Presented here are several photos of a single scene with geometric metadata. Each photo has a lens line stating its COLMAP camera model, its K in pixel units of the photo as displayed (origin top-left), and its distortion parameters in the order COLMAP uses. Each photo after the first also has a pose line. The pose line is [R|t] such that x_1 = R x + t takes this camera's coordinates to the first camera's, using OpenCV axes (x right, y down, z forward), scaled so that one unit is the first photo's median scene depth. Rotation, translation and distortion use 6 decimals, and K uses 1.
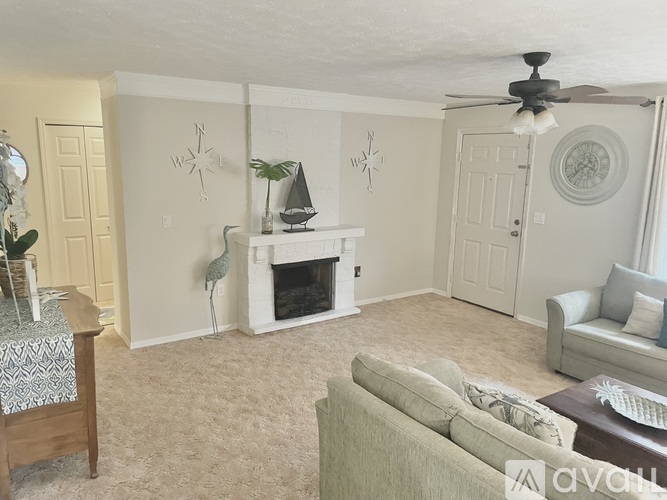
lens RADIAL K [[498.8, 0, 333.5], [0, 498.8, 250.0], [0, 0, 1]] dist [0.095301, 0.001030]
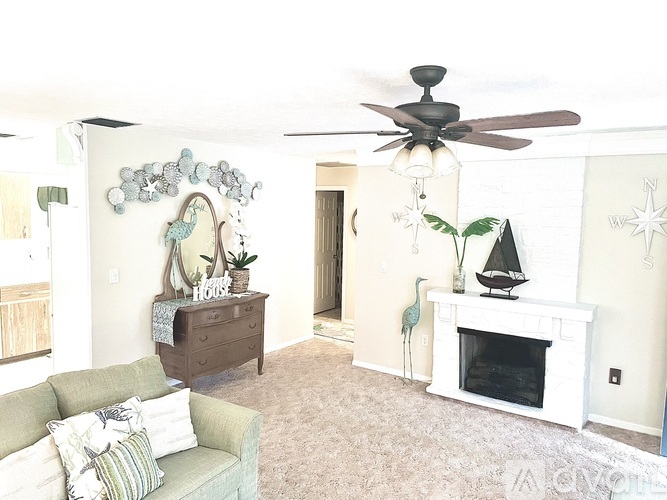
lens RADIAL K [[502.7, 0, 333.5], [0, 502.7, 250.0], [0, 0, 1]] dist [0.006045, 0.001209]
pose [[0.354097, 0.066774, -0.932822, 0.657679], [-0.185855, 0.982577, -0.000214, -0.067211], [0.916555, 0.173445, 0.360338, 0.422066]]
